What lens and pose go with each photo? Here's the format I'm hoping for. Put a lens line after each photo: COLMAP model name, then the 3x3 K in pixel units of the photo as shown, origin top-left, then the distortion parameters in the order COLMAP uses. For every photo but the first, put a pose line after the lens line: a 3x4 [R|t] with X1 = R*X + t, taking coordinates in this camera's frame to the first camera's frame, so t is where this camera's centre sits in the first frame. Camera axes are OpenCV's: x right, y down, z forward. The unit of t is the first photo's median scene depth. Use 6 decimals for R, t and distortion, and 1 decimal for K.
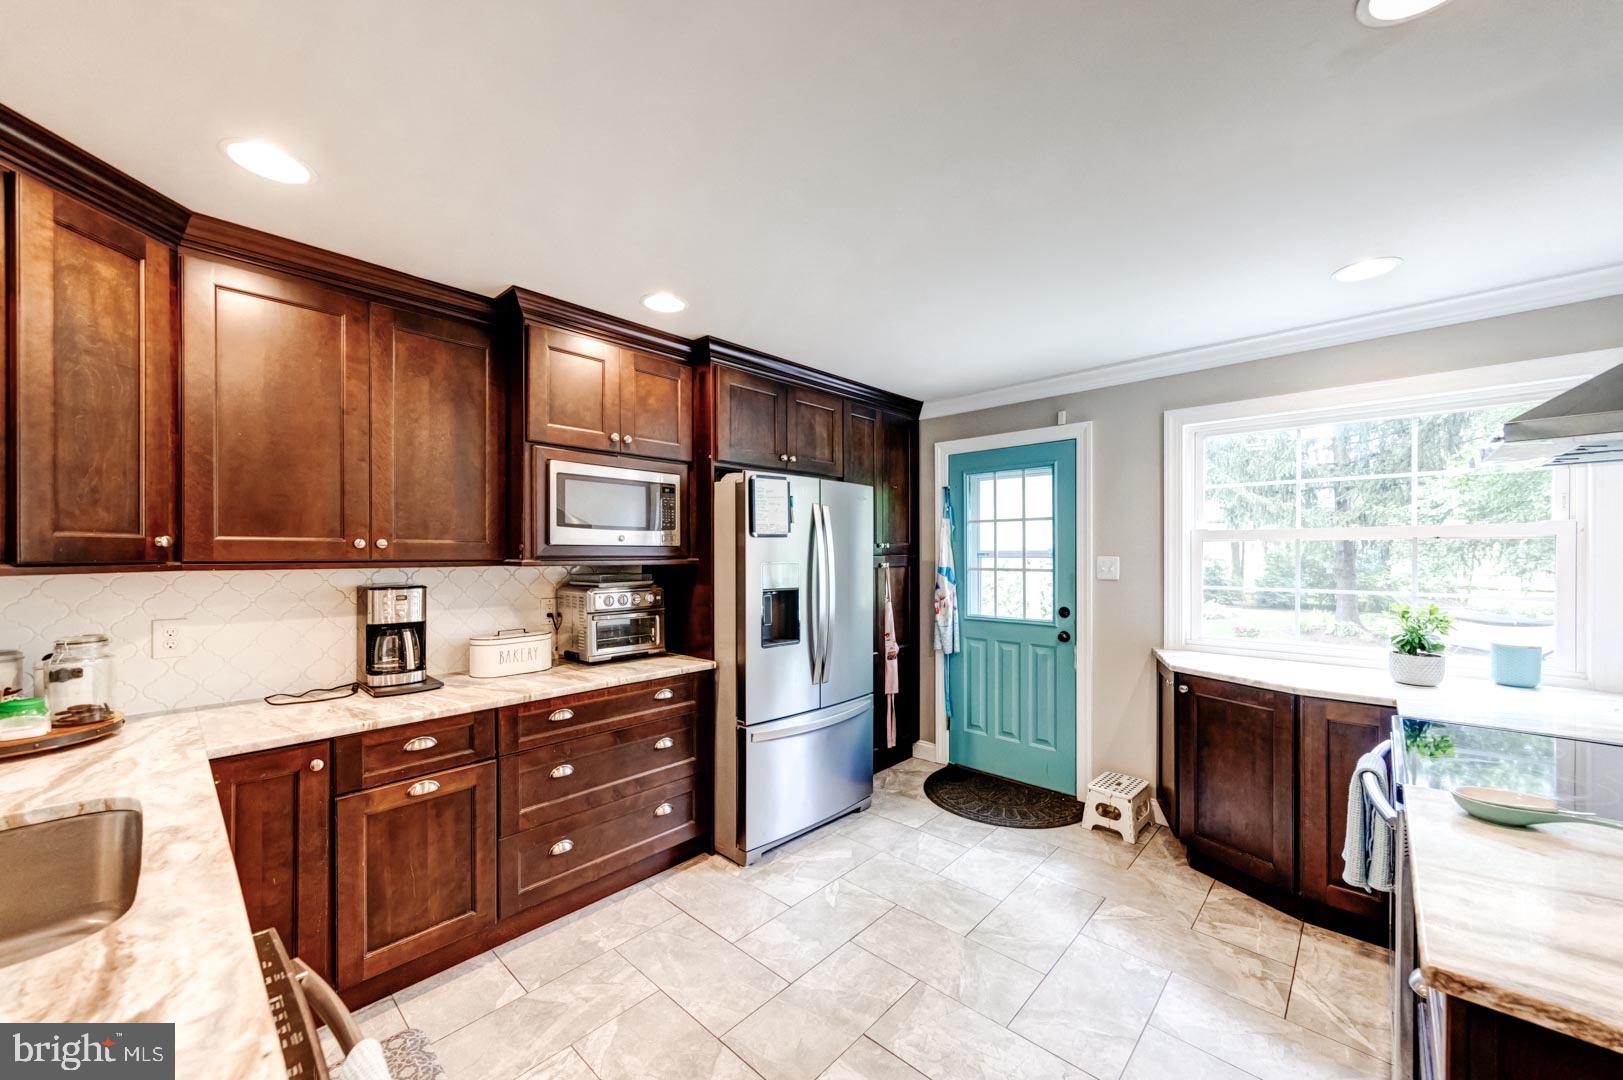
lens RADIAL K [[608.3, 0, 811.5], [0, 608.3, 540.0], [0, 0, 1]] dist [-0.000047, -0.000091]
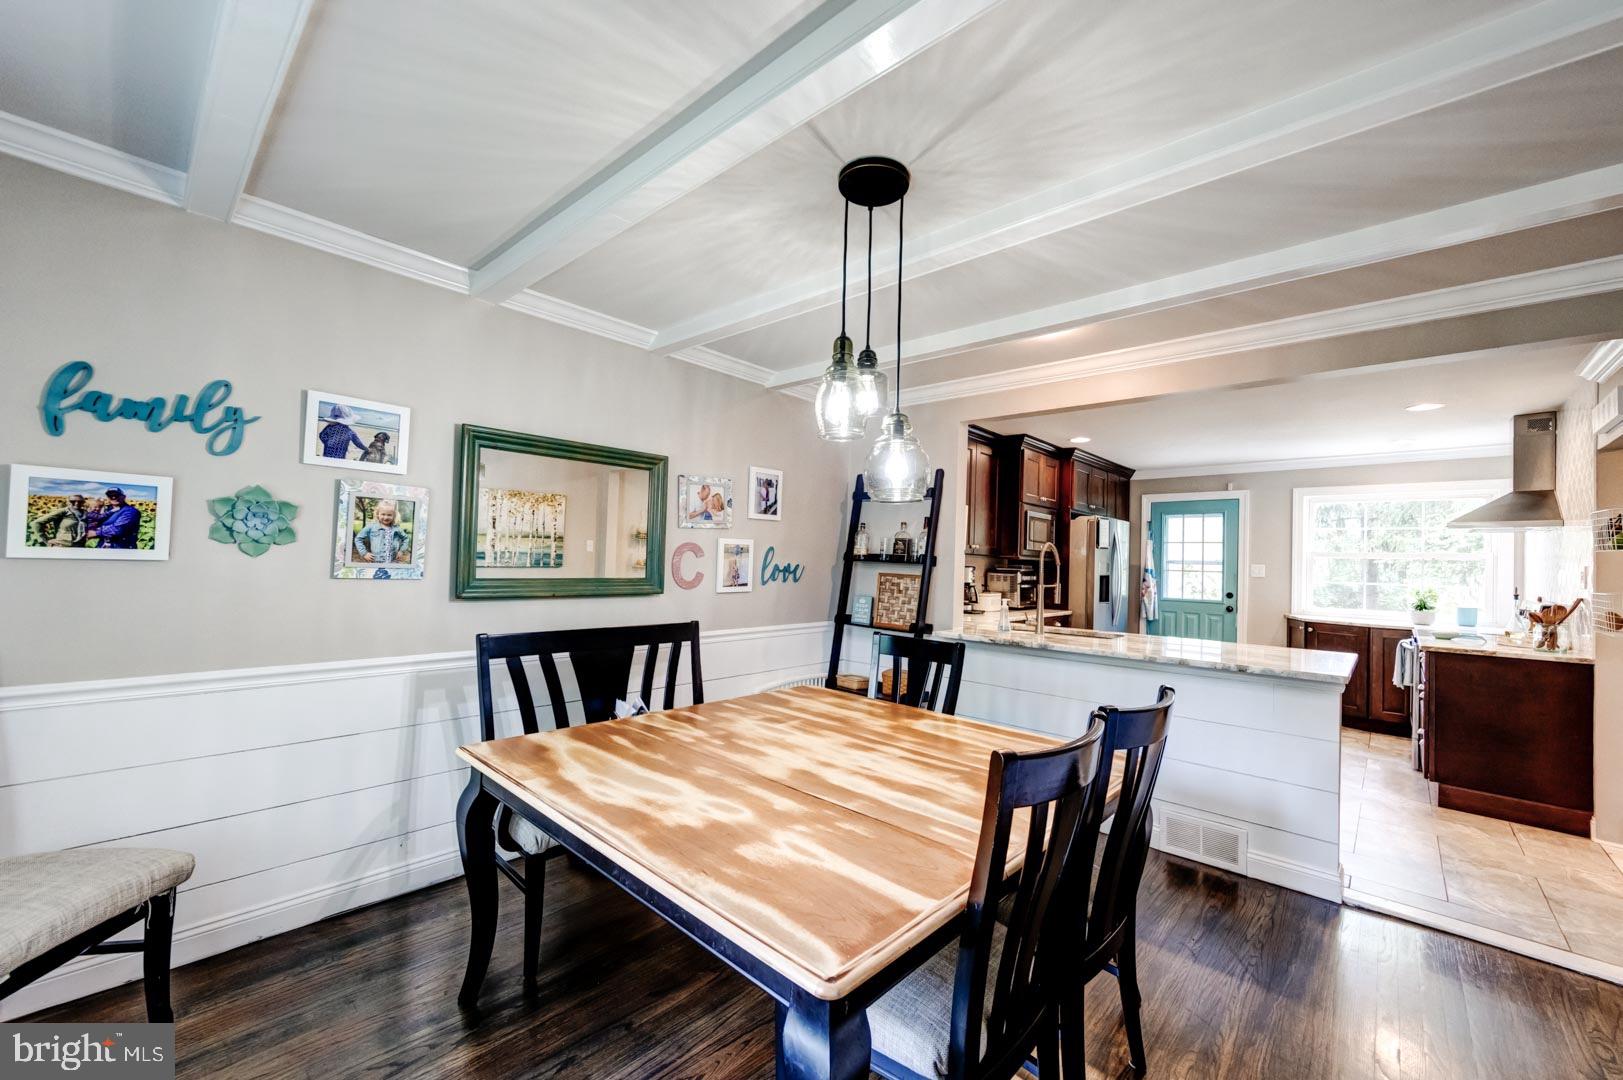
lens RADIAL K [[654.2, 0, 797.5], [0, 654.2, 539.9], [0, 0, 1]] dist [-0.000133, -0.000077]
pose [[0.999436, 0.030831, 0.013285, -0.869094], [-0.030661, 0.999448, -0.012813, 0.019435], [-0.013673, 0.012399, 0.999830, -0.890825]]
